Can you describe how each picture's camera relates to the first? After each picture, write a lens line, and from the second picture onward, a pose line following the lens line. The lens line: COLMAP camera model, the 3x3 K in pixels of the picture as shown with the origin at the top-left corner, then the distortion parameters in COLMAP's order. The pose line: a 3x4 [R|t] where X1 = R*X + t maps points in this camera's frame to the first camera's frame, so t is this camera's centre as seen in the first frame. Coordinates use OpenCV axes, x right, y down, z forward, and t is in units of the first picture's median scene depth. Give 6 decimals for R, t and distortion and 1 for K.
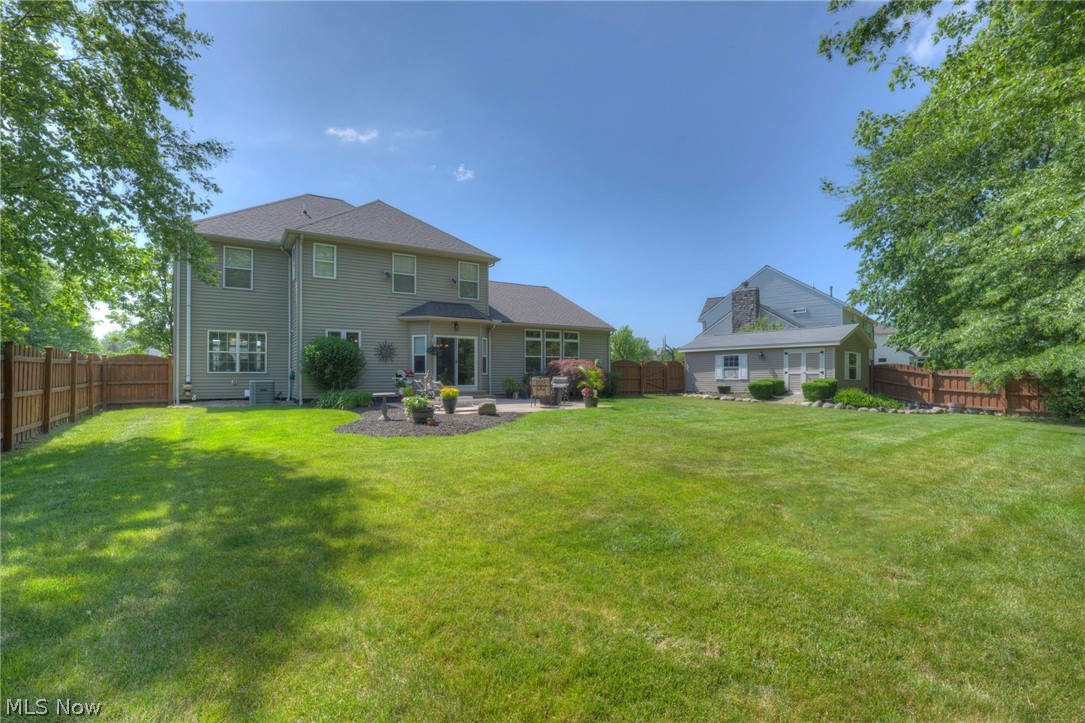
lens RADIAL K [[498.7, 0, 538.8], [0, 498.7, 366.5], [0, 0, 1]] dist [0.001902, 0.000186]
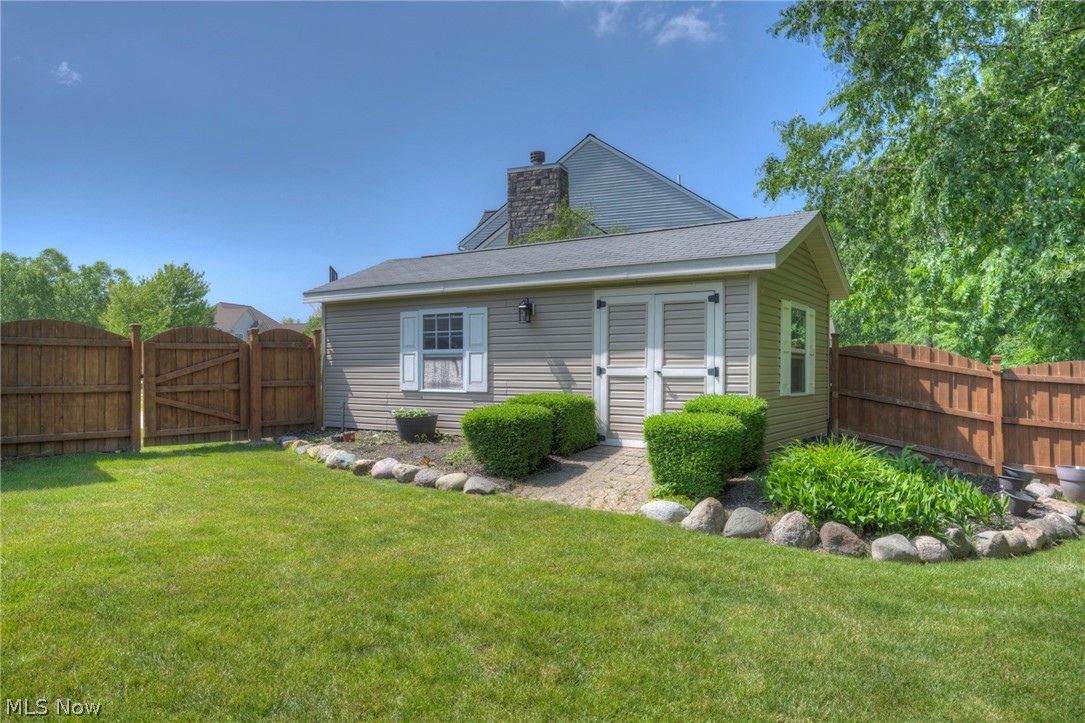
lens RADIAL K [[723.1, 0, 546.2], [0, 723.1, 381.7], [0, 0, 1]] dist [-0.017639, -0.000391]
pose [[0.945692, -0.007960, 0.324967, 0.346790], [-0.005844, 0.999122, 0.041479, 0.001508], [-0.325012, -0.041125, 0.944815, 0.646643]]
